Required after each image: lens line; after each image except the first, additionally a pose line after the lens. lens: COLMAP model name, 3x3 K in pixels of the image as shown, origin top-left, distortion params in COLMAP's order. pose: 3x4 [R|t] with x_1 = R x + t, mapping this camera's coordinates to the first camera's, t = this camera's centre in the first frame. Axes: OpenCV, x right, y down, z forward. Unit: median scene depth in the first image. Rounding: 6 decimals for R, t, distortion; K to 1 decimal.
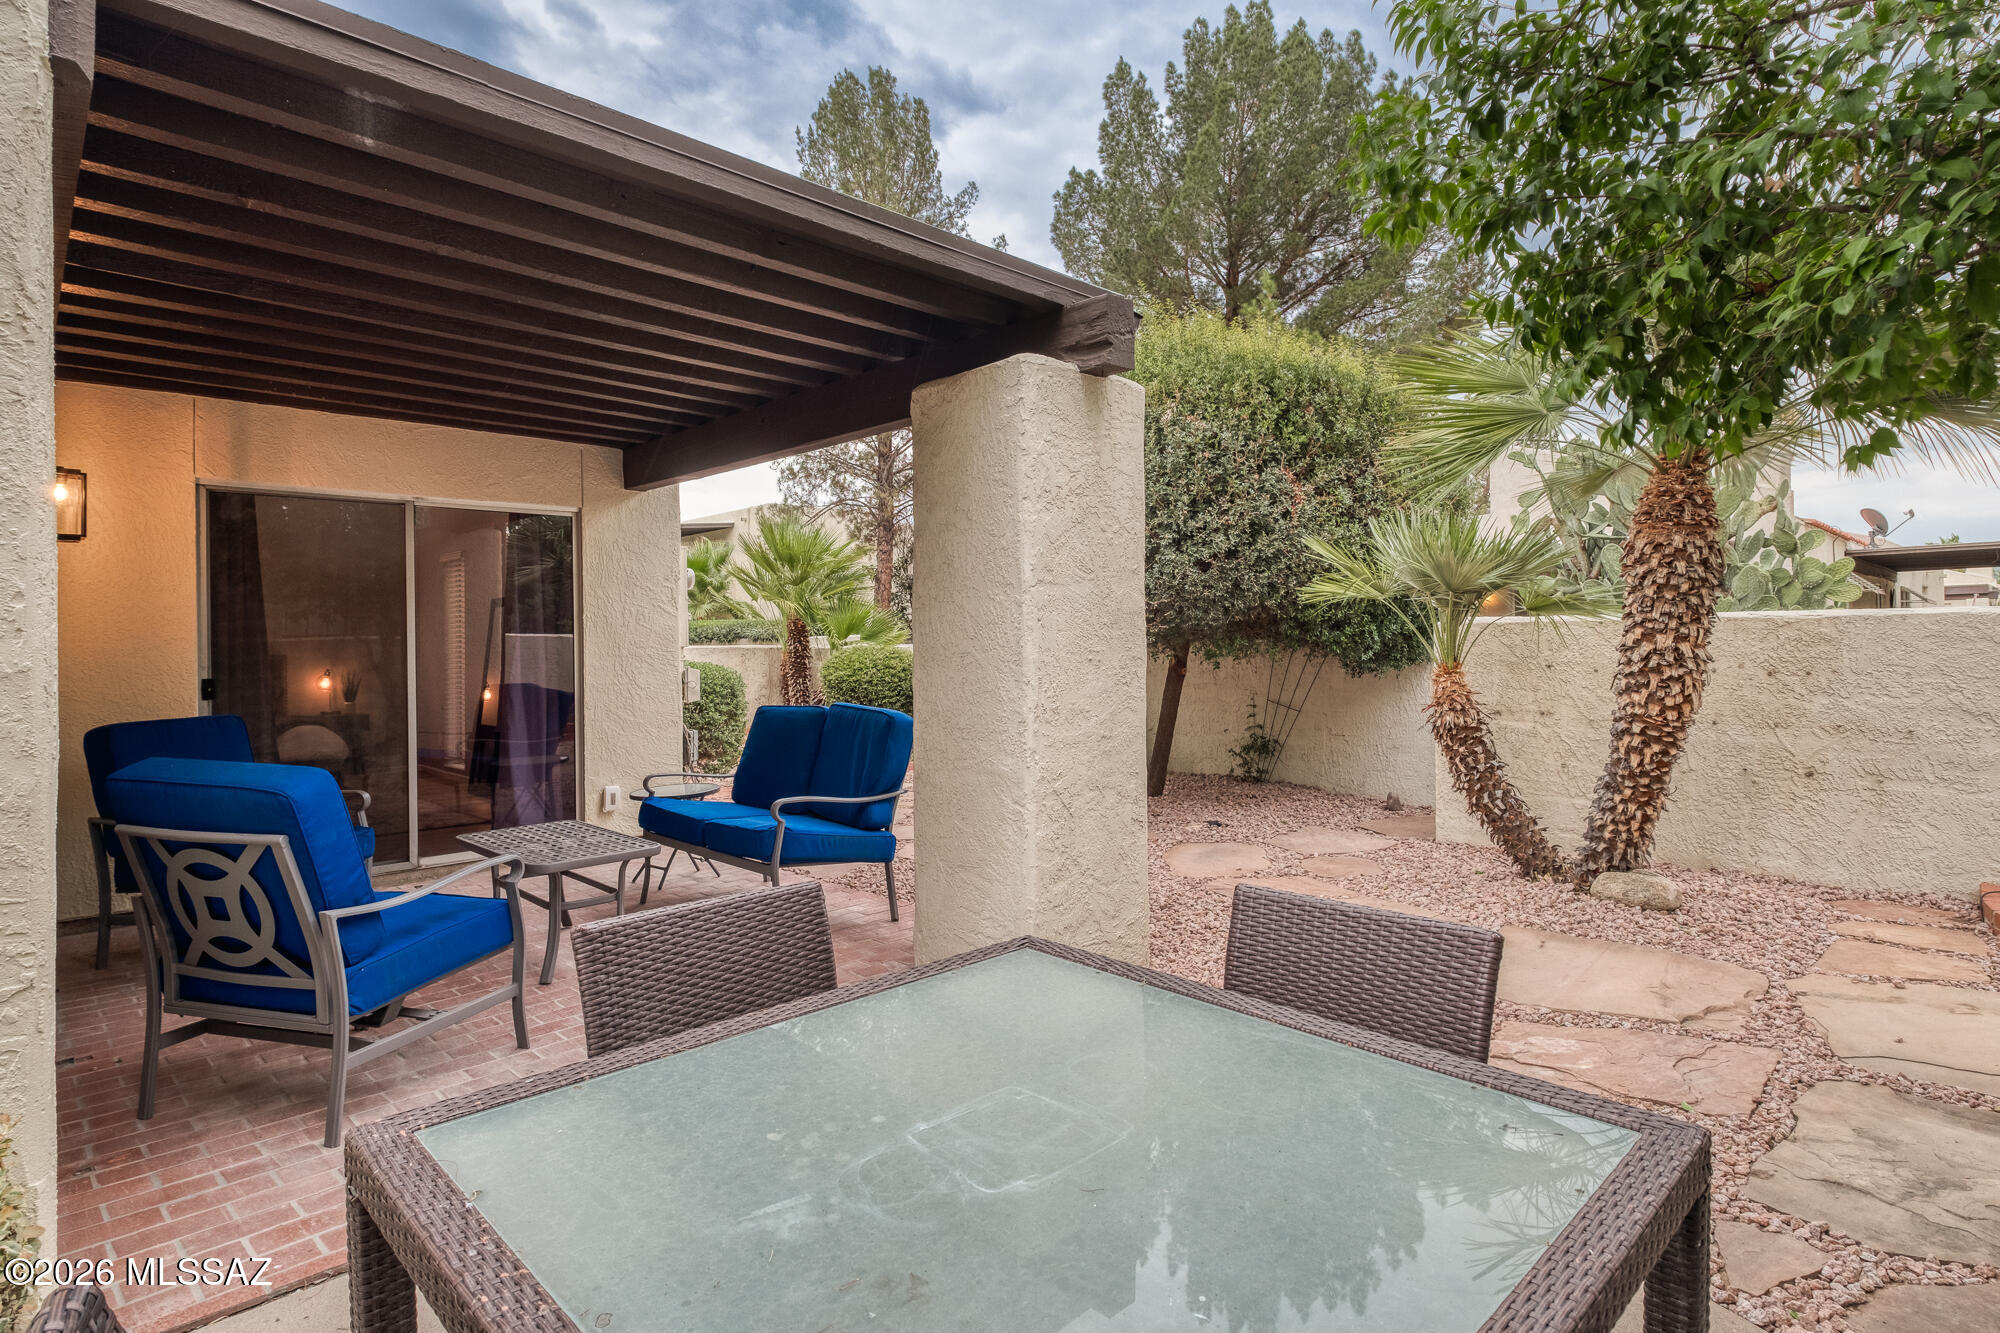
lens RADIAL K [[992.6, 0, 1003.0], [0, 992.6, 651.8], [0, 0, 1]] dist [-0.001857, -0.001095]
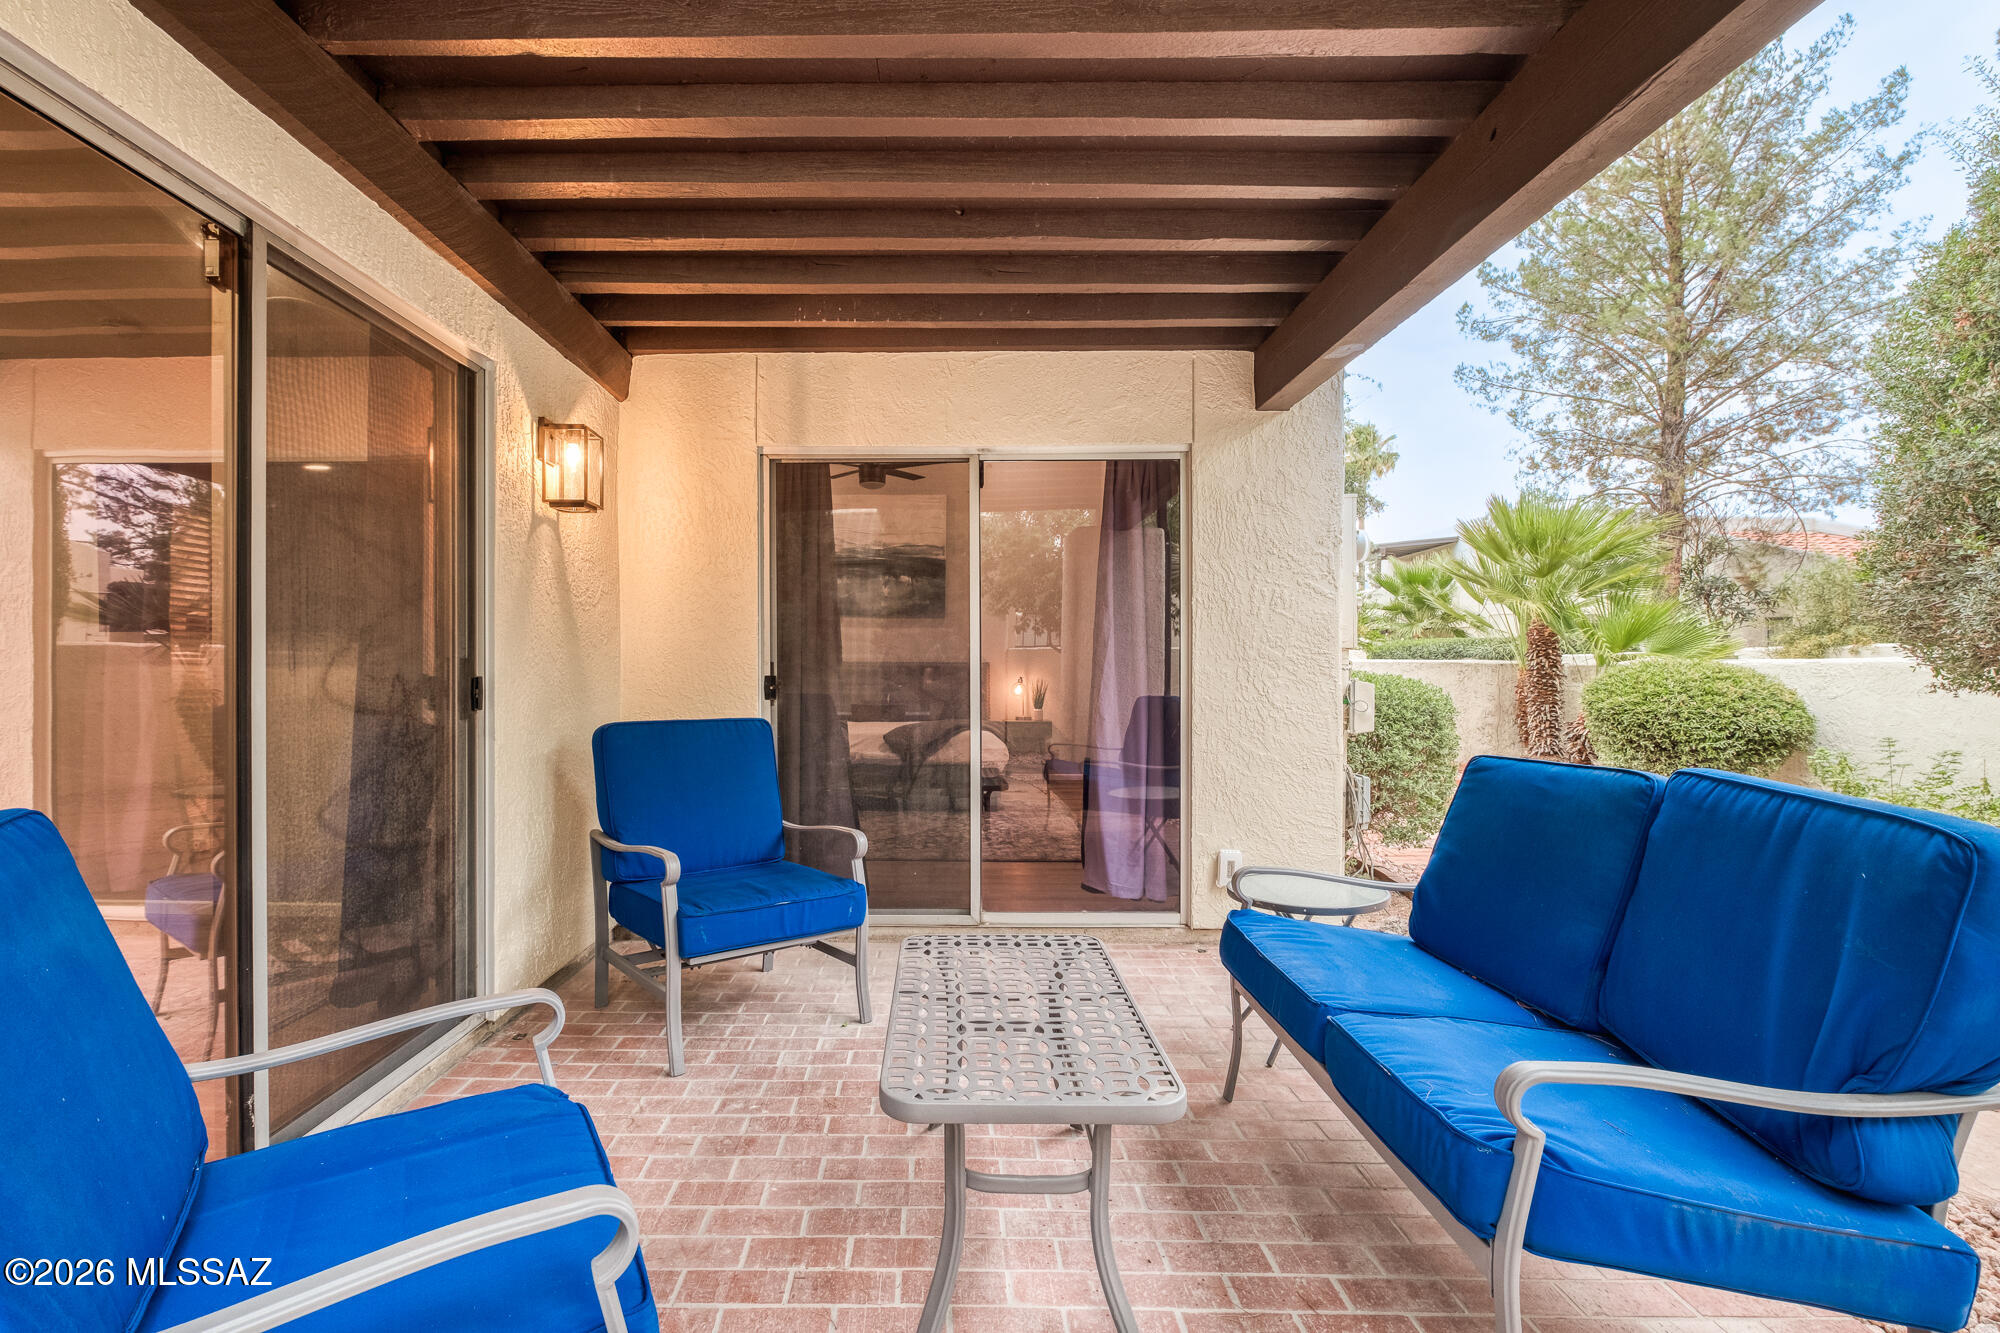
lens RADIAL K [[872.8, 0, 968.9], [0, 872.8, 664.7], [0, 0, 1]] dist [0.005047, -0.003046]
pose [[0.712244, 0.010734, -0.701850, -0.056718], [-0.018361, 0.999826, -0.003341, 0.007375], [0.701692, 0.015266, 0.712317, 0.245886]]
